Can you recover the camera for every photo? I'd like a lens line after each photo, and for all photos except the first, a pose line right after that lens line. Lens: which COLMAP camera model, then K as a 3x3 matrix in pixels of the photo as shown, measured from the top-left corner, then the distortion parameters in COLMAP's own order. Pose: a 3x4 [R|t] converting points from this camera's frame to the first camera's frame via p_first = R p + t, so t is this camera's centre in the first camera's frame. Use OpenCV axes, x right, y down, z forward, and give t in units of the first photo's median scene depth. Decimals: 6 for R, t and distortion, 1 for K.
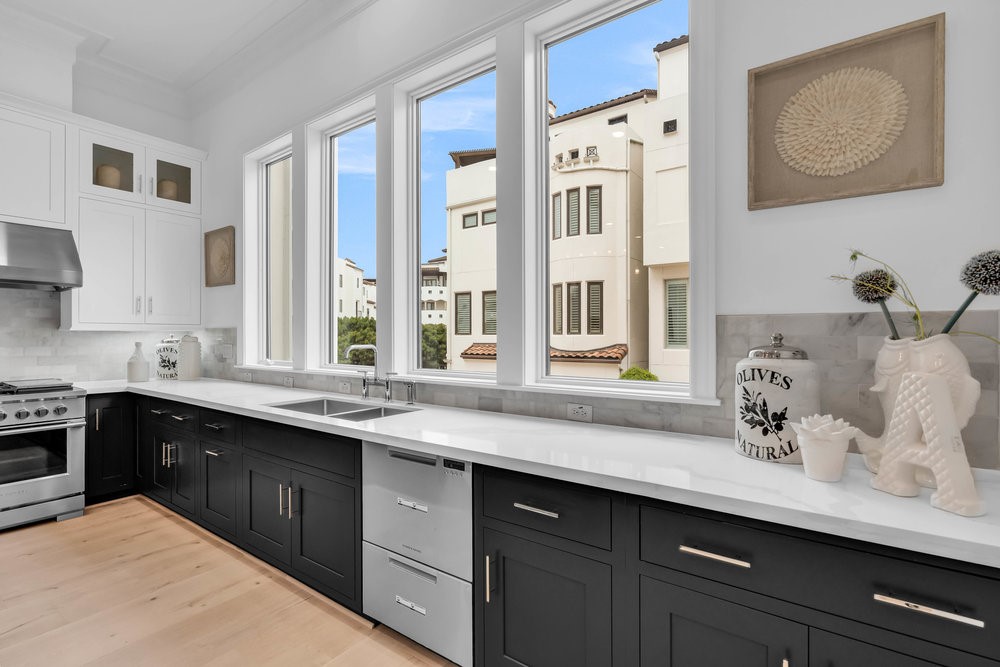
lens RADIAL K [[451.3, 0, 498.0], [0, 451.3, 335.0], [0, 0, 1]] dist [-0.002991, -0.000804]
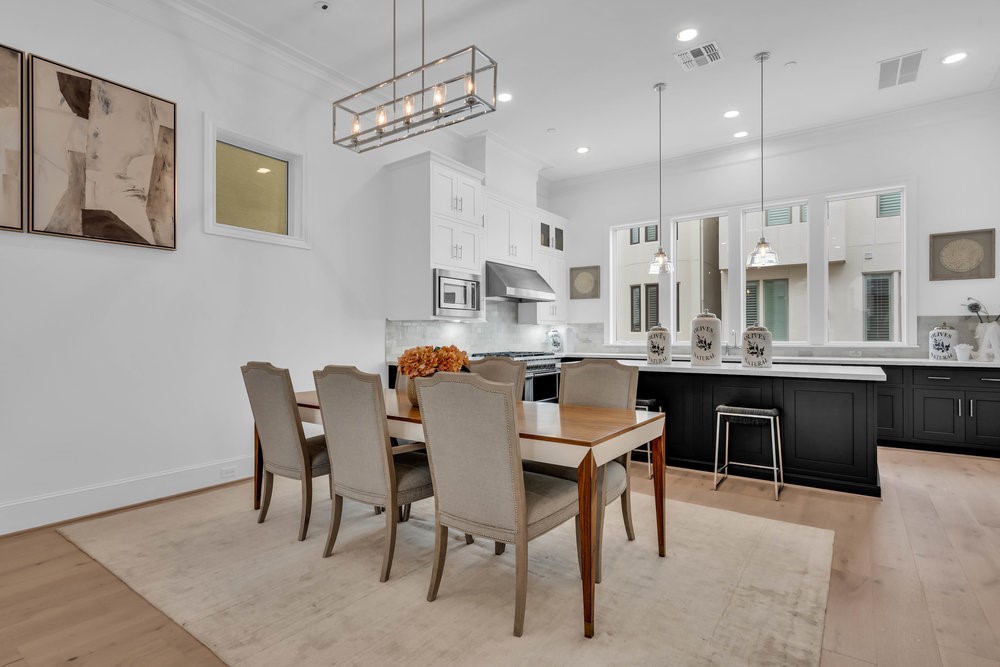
lens RADIAL K [[511.1, 0, 498.6], [0, 511.1, 333.8], [0, 0, 1]] dist [-0.005956, 0.000669]
pose [[0.999726, -0.002528, 0.023282, -1.178221], [0.002638, 0.999986, -0.004675, 0.039911], [-0.023270, 0.004735, 0.999718, -1.139105]]
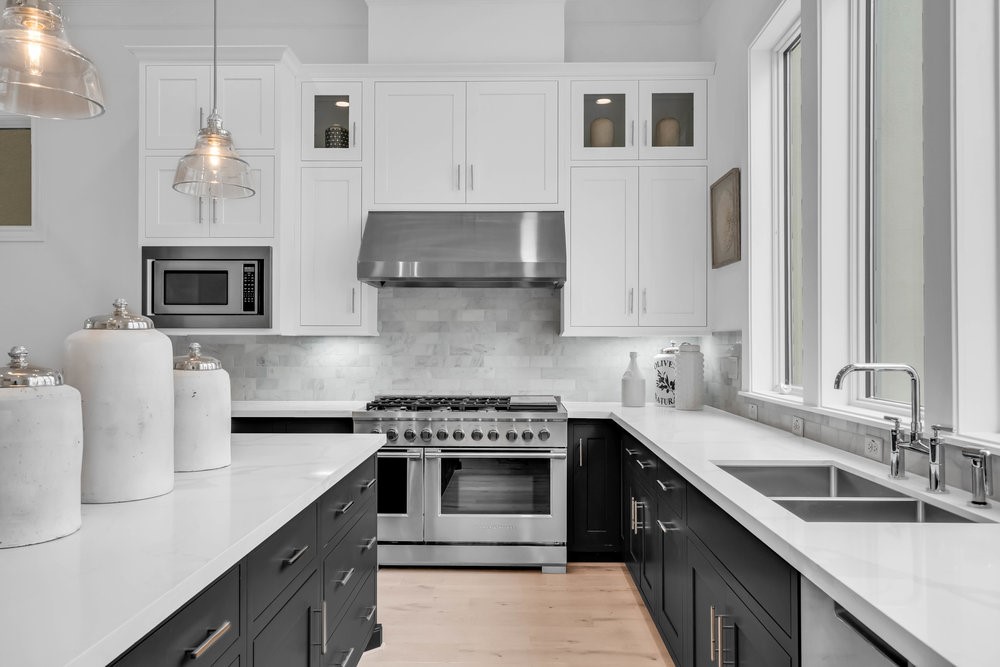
lens RADIAL K [[753.9, 0, 499.9], [0, 753.9, 334.4], [0, 0, 1]] dist [-0.009377, 0.001492]
pose [[0.571279, -0.007716, -0.820720, 0.083961], [-0.002645, 0.999933, -0.011242, 0.002076], [0.820752, 0.008593, 0.571220, 0.150922]]
